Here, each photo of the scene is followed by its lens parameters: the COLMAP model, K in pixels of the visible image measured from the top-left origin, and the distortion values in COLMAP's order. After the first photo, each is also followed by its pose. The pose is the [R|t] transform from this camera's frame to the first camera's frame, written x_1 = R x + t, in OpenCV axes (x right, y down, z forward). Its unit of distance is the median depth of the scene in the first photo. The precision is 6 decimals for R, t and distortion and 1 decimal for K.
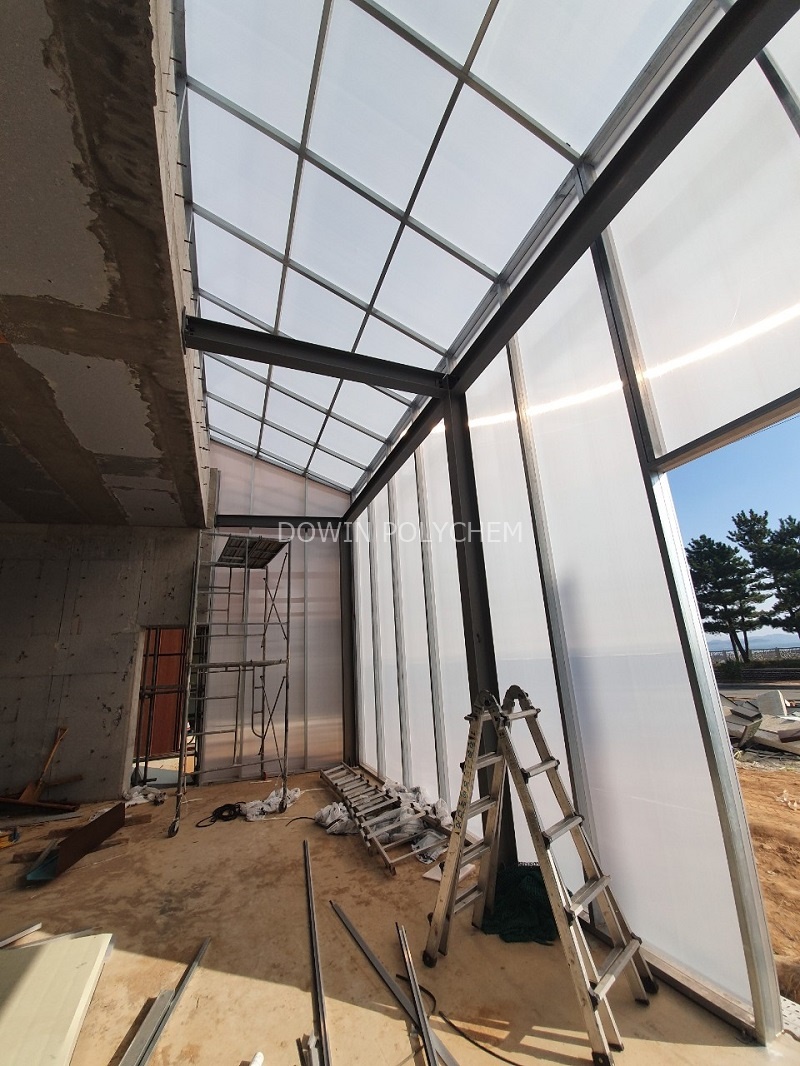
lens RADIAL K [[419.8, 0, 408.2], [0, 419.8, 536.7], [0, 0, 1]] dist [-0.020800, -0.004352]
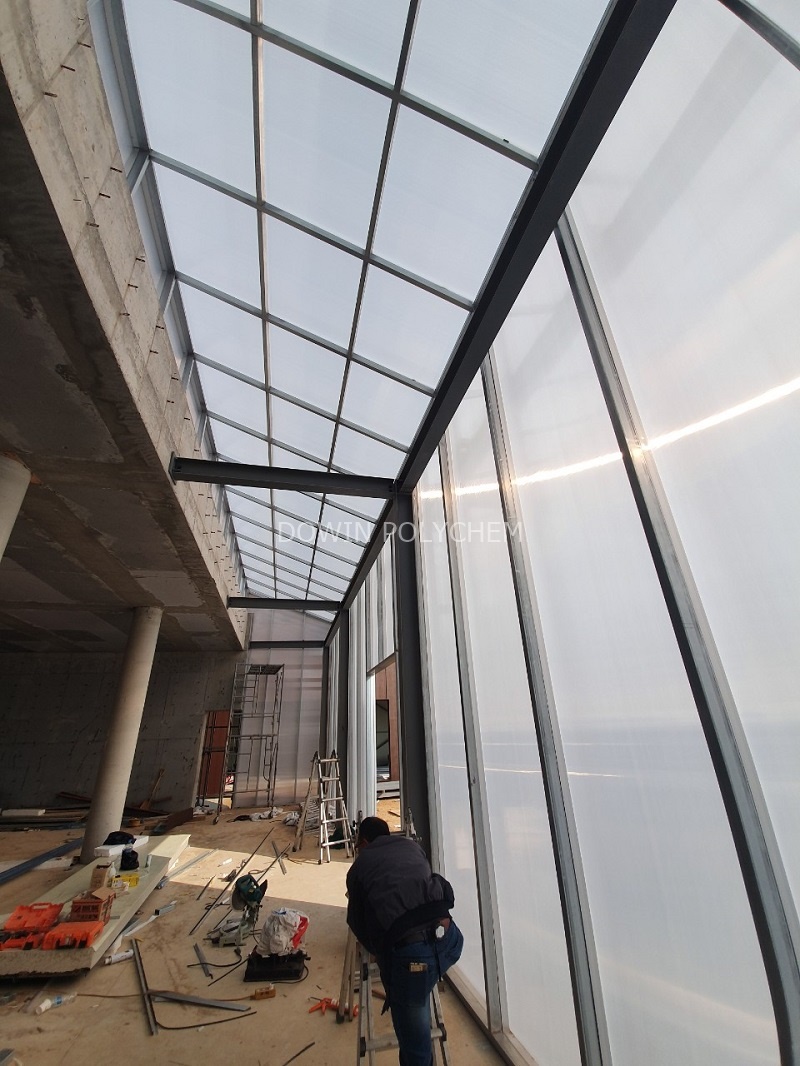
lens RADIAL K [[419.8, 0, 401.5], [0, 419.8, 533.0], [0, 0, 1]] dist [-0.020800, -0.004352]
pose [[0.989944, -0.040499, -0.135535, 0.454006], [0.018767, 0.987271, -0.157933, -0.238294], [0.140206, 0.153802, 0.978104, -0.732307]]
